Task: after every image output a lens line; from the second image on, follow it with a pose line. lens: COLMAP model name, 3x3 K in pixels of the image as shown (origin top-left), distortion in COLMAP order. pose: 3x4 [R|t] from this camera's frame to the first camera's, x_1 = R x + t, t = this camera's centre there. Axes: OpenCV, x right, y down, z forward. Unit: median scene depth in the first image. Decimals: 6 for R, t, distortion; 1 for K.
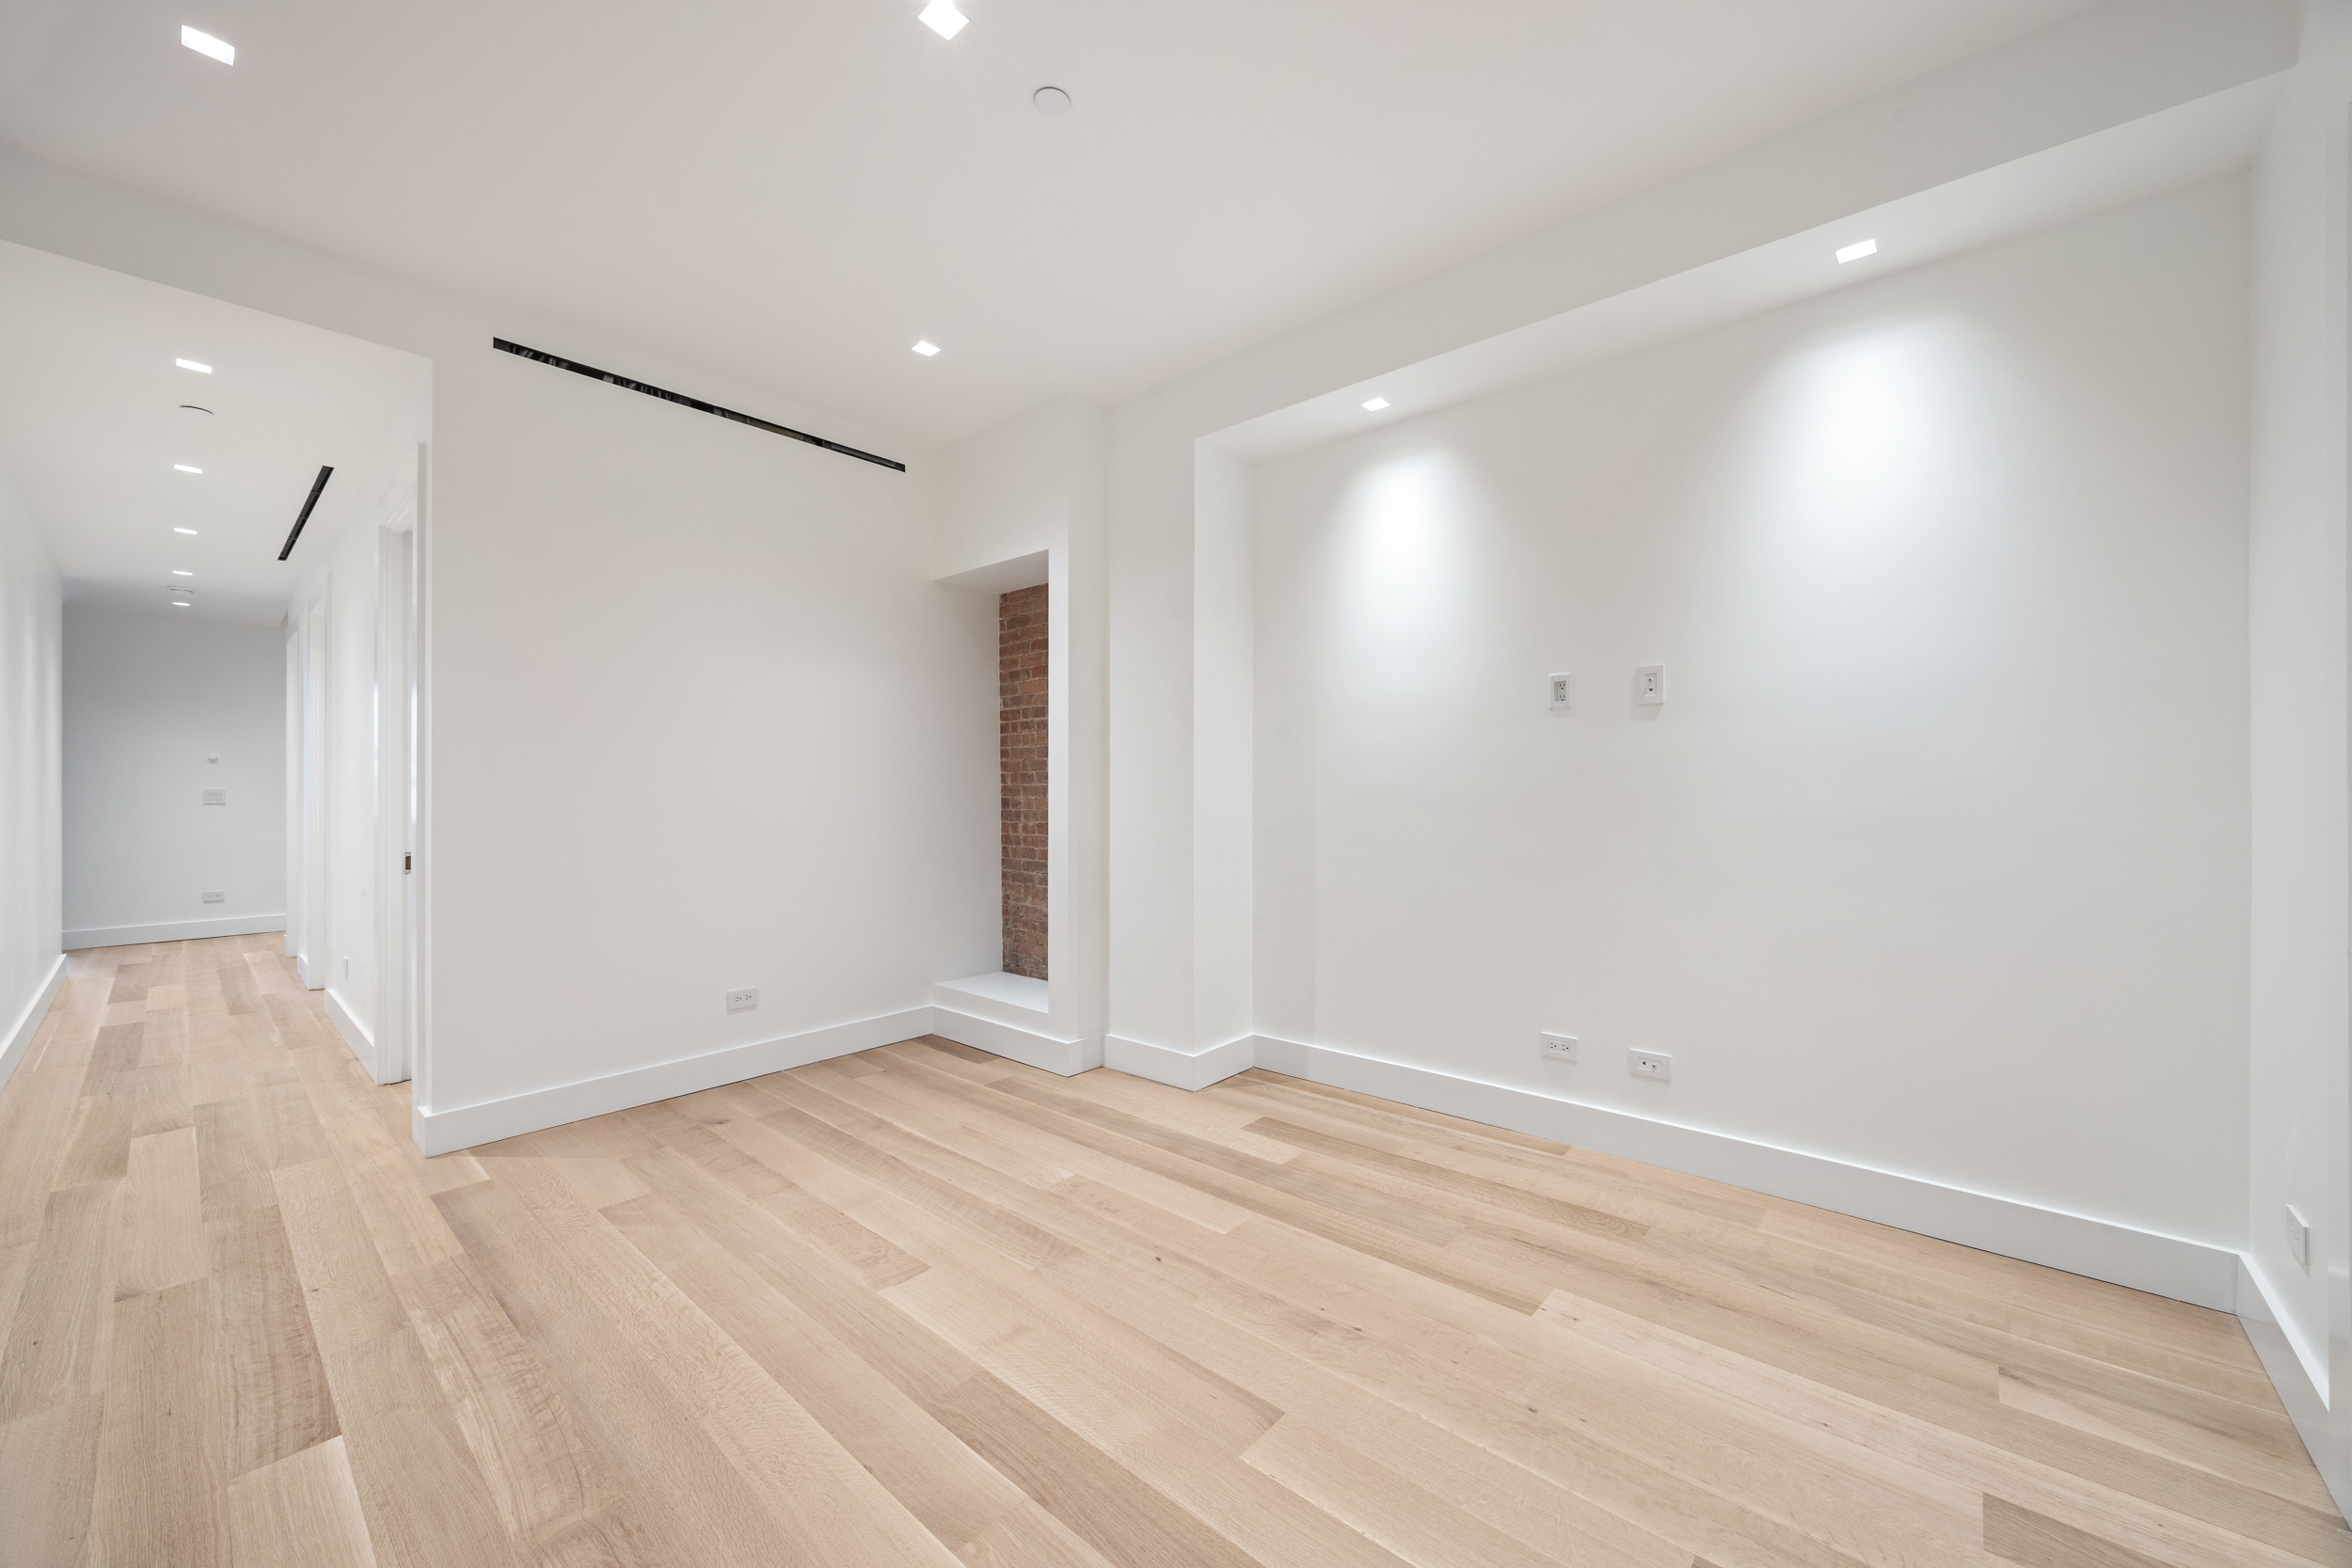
lens RADIAL K [[894.2, 0, 1176.3], [0, 894.2, 789.0], [0, 0, 1]] dist [0.000313, -0.000013]
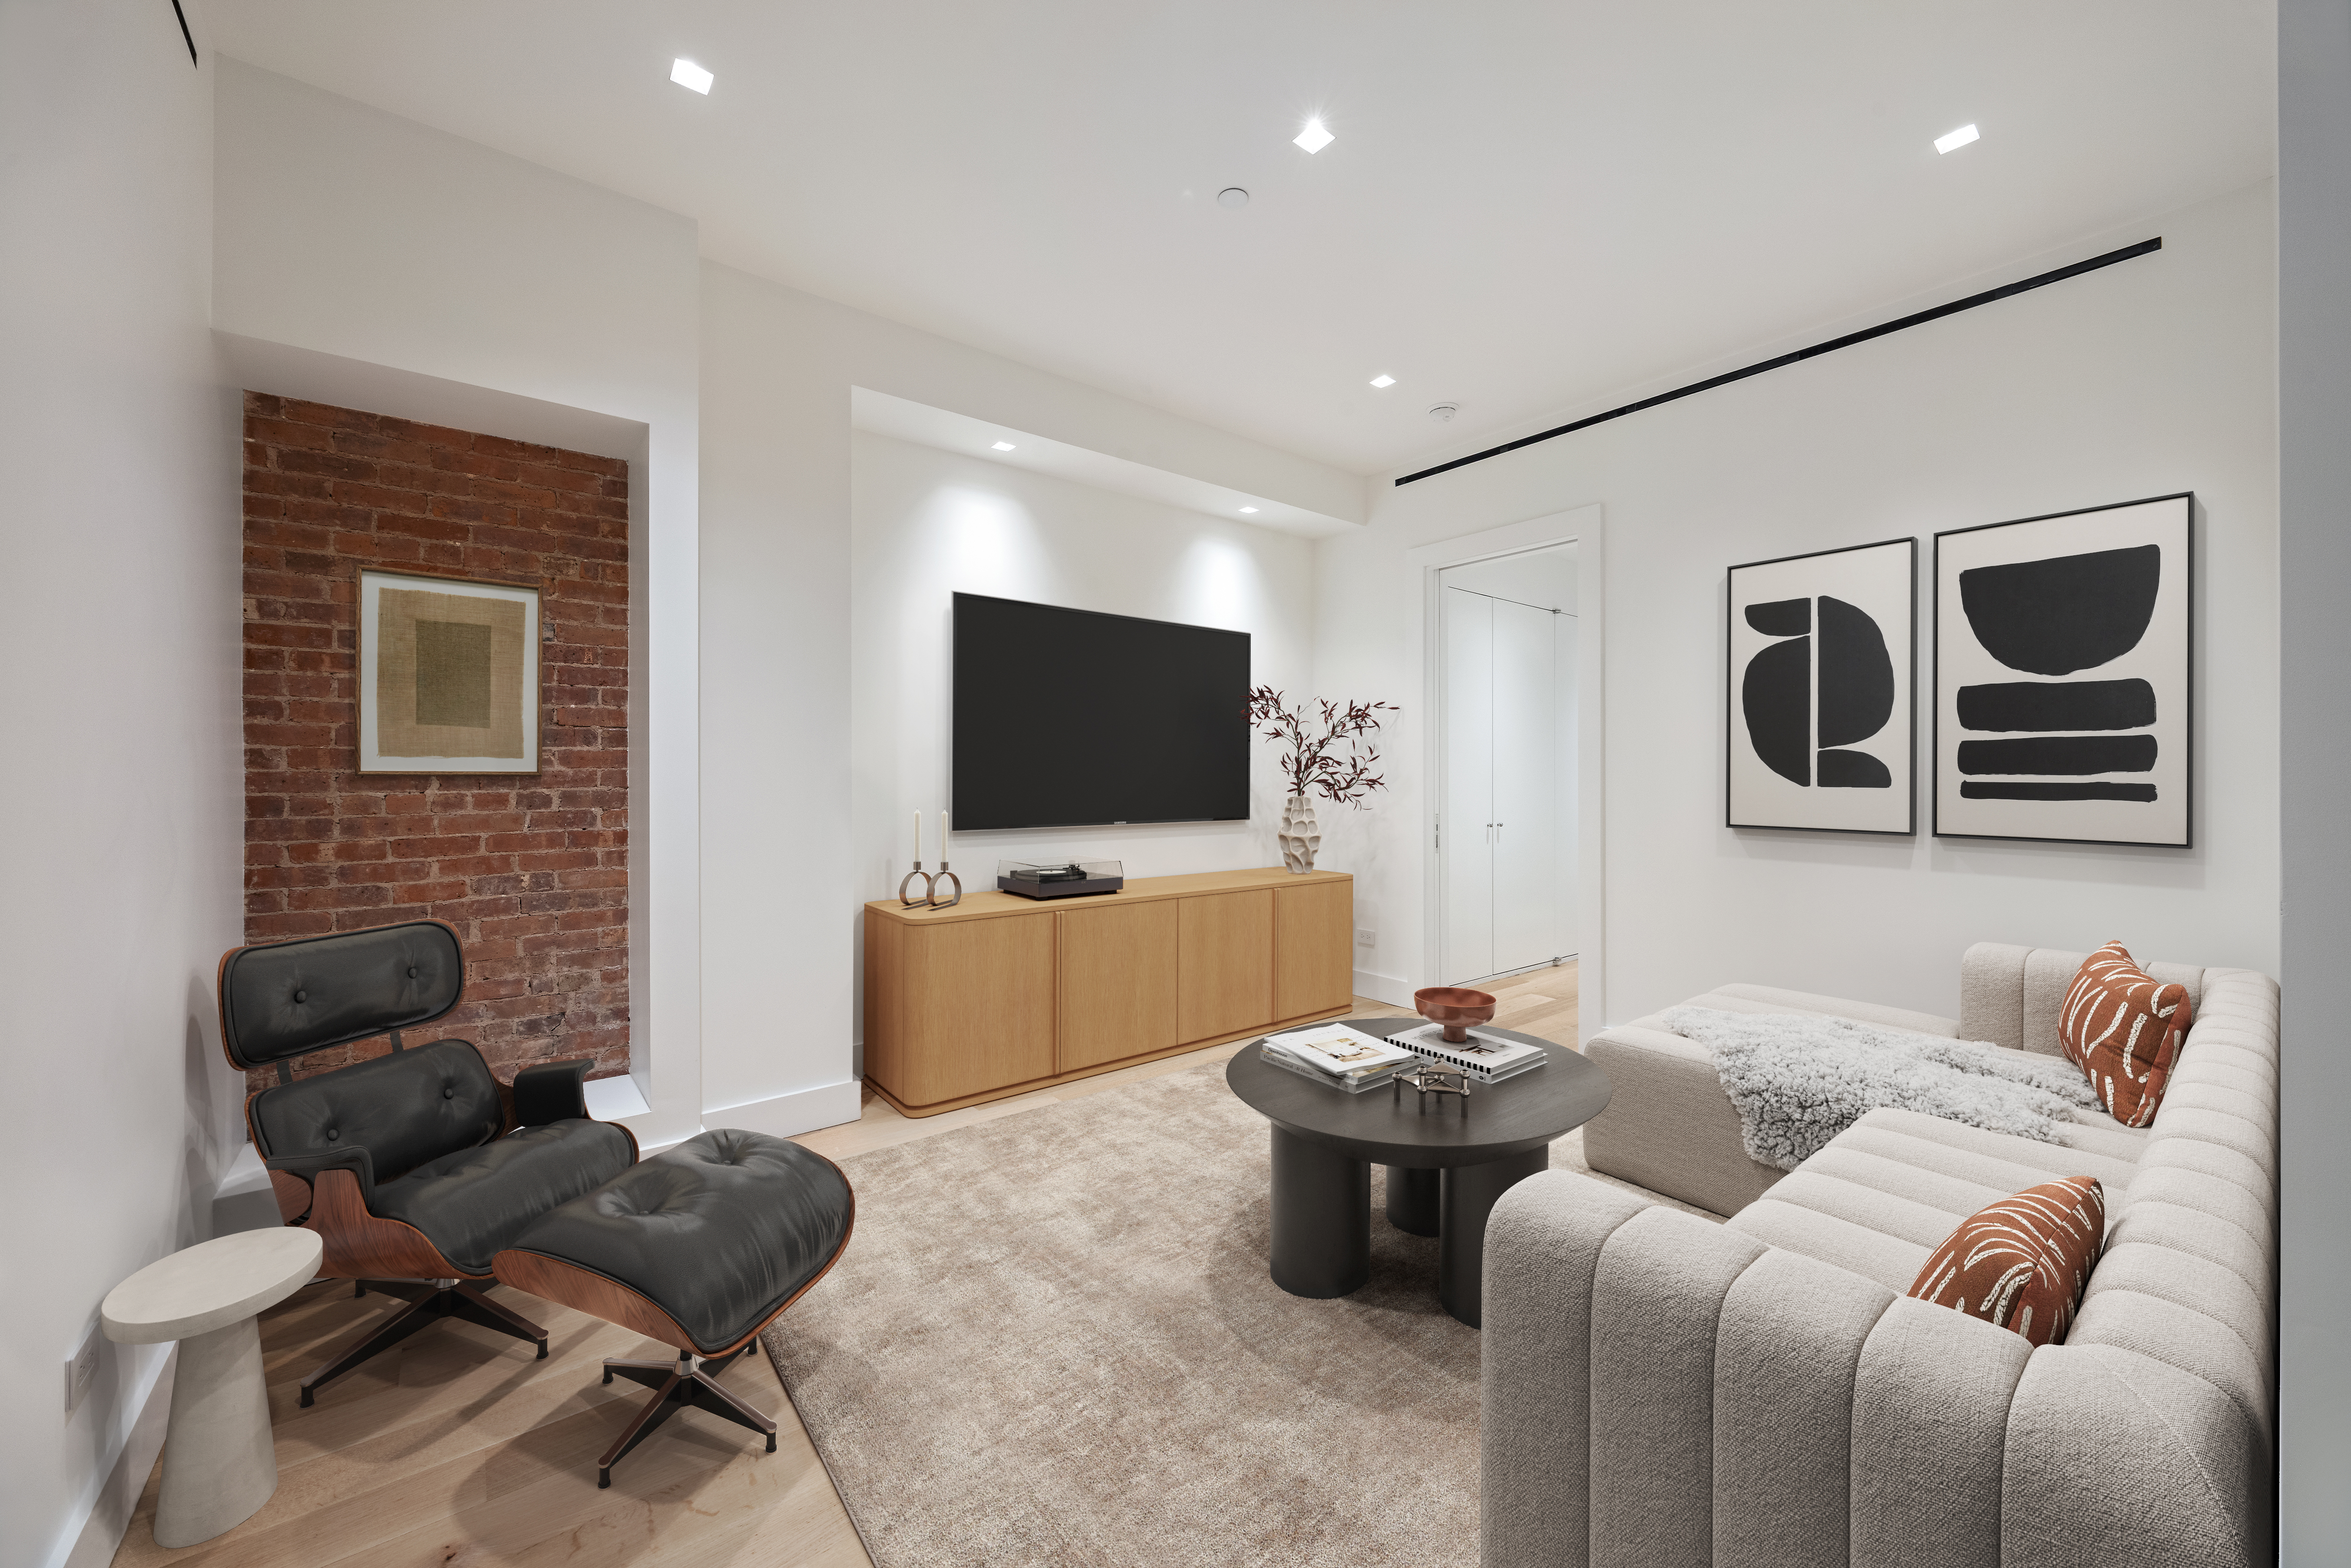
lens RADIAL K [[893.8, 0, 1176.8], [0, 893.8, 779.2], [0, 0, 1]] dist [0.000313, -0.000013]
pose [[0.168190, 0.000977, 0.985754, -0.610902], [-0.000354, 1.000000, -0.000930, 0.000795], [-0.985754, -0.000193, 0.168191, 0.407986]]
